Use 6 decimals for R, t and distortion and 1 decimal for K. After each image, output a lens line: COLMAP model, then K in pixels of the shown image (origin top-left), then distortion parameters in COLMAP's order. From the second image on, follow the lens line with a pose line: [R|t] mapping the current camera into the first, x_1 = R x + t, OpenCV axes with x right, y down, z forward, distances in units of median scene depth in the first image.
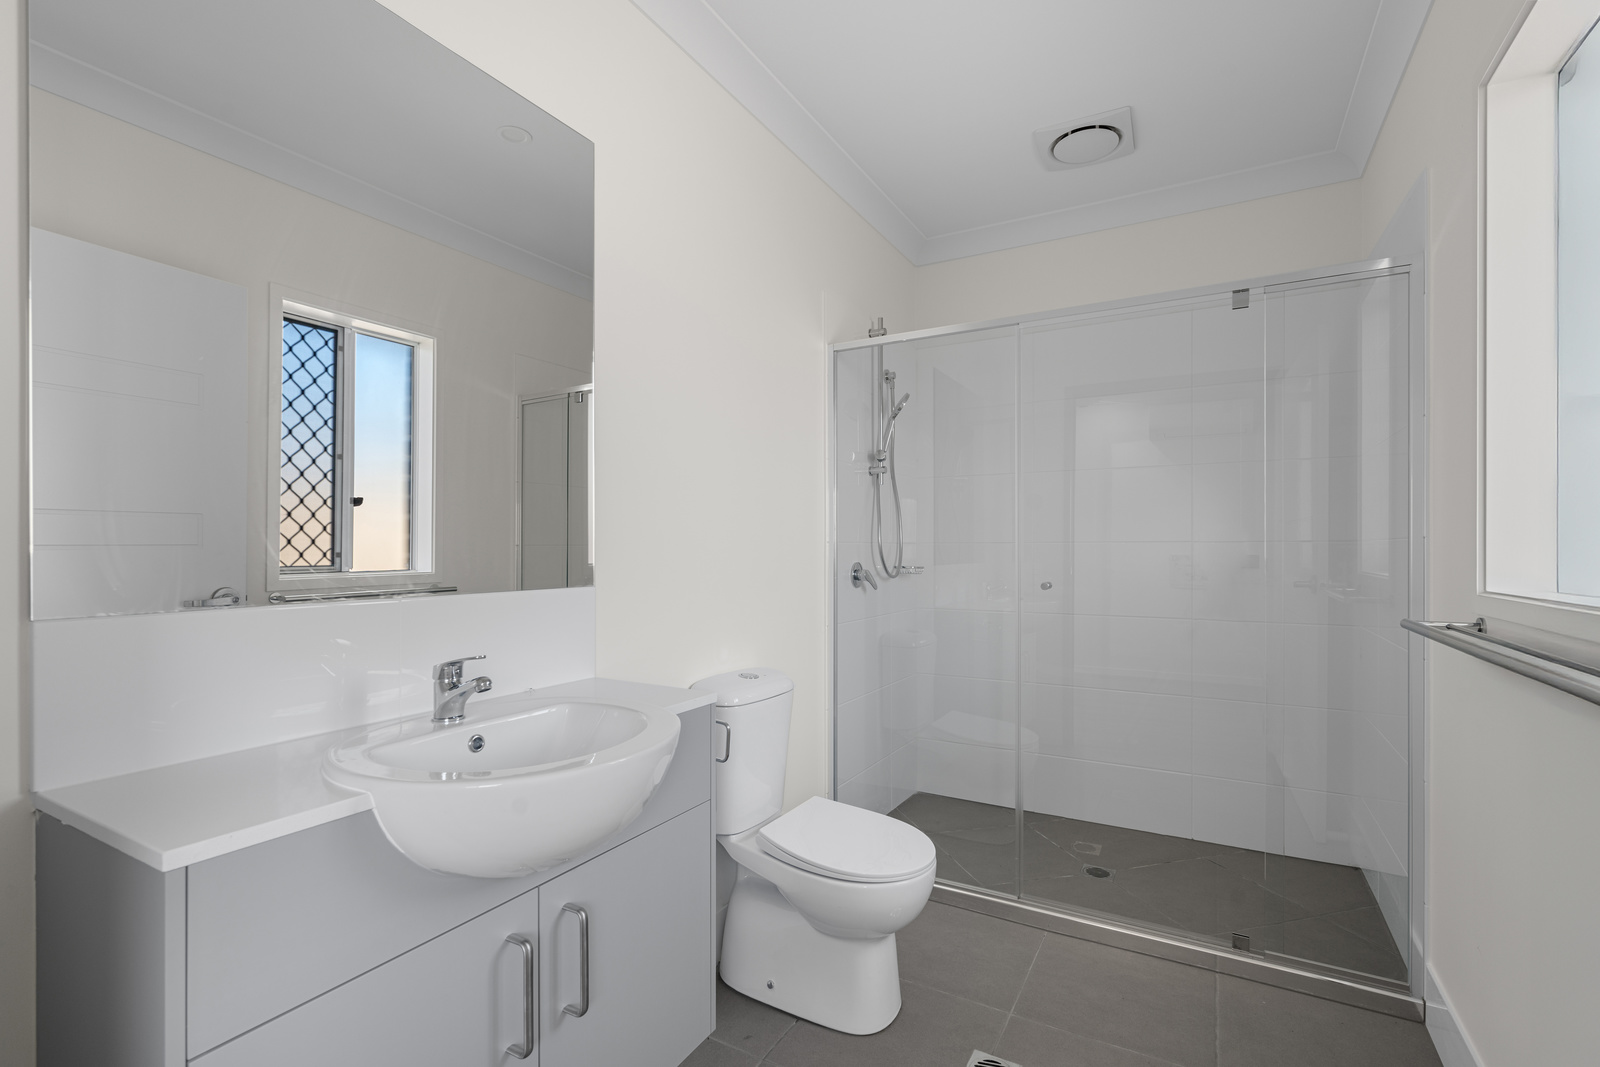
lens RADIAL K [[718.6, 0, 807.1], [0, 718.6, 540.9], [0, 0, 1]] dist [-0.001295, 0.001233]
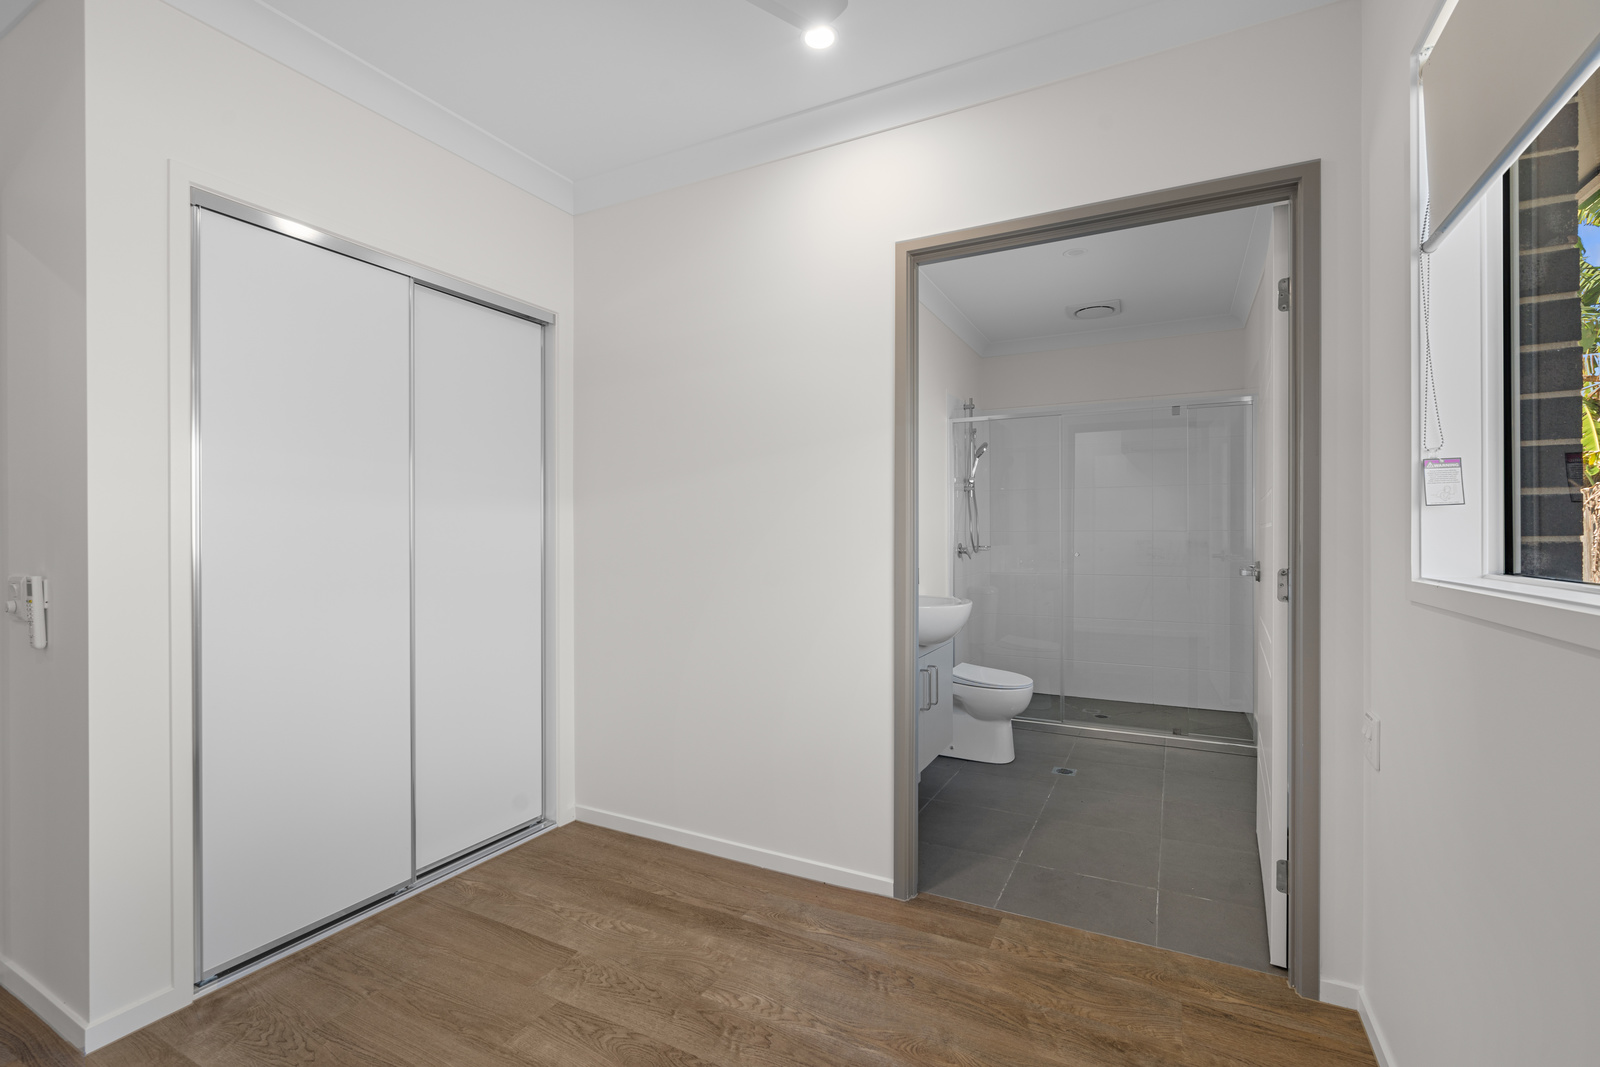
lens RADIAL K [[718.6, 0, 792.9], [0, 718.6, 534.3], [0, 0, 1]] dist [-0.001295, 0.001233]
pose [[0.999653, -0.002264, 0.026229, -0.368526], [0.002218, 0.999996, 0.001777, 0.005570], [-0.026233, -0.001718, 0.999654, -0.693095]]
